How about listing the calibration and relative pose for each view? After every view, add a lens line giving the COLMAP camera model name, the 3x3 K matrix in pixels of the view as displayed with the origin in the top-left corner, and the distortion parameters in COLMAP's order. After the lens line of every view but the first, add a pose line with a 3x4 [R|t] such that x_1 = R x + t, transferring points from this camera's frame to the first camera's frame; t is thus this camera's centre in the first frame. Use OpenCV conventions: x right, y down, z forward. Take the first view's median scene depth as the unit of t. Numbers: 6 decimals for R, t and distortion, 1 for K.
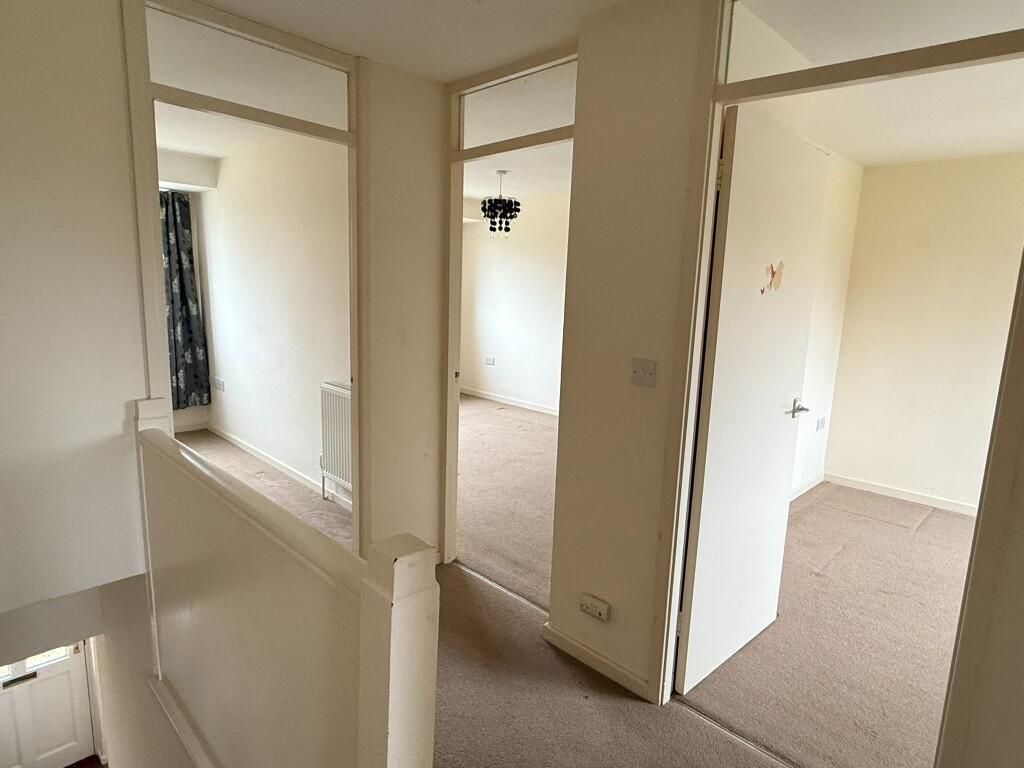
lens RADIAL K [[587.0, 0, 512.0], [0, 587.0, 386.4], [0, 0, 1]] dist [-0.001987, 0.000432]
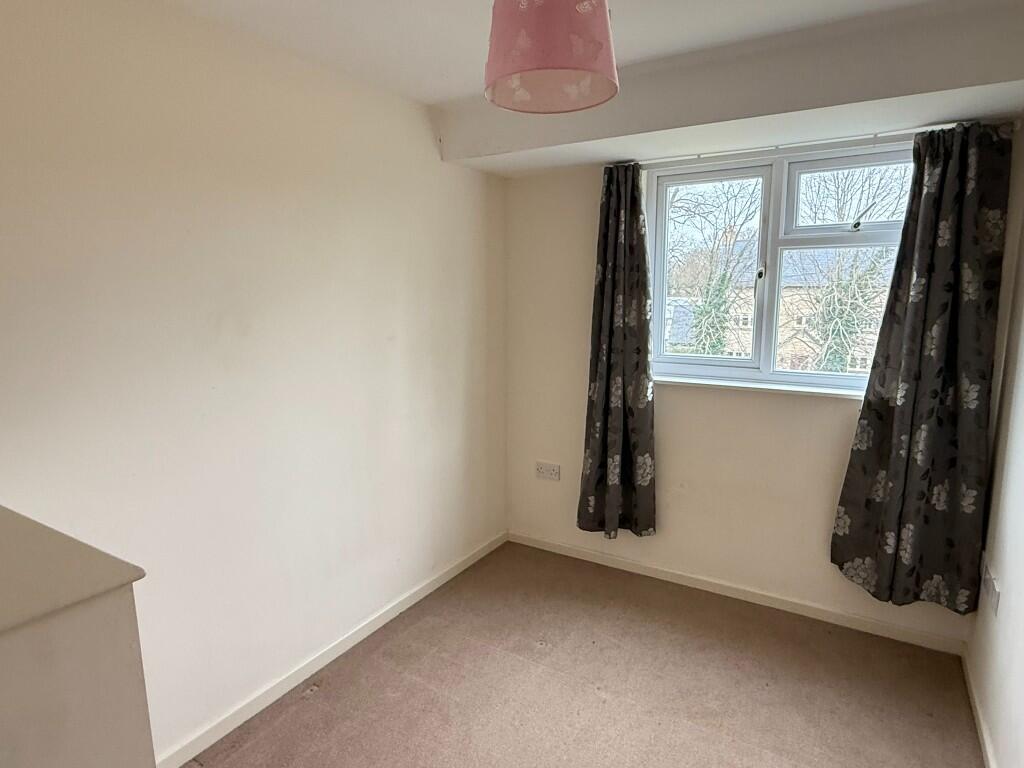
lens RADIAL K [[587.0, 0, 511.6], [0, 587.0, 383.6], [0, 0, 1]] dist [-0.001987, 0.000432]
pose [[0.225228, 0.128861, -0.965747, -0.210650], [-0.151289, 0.983818, 0.095990, -0.133178], [0.962489, 0.124487, 0.241079, 0.584413]]
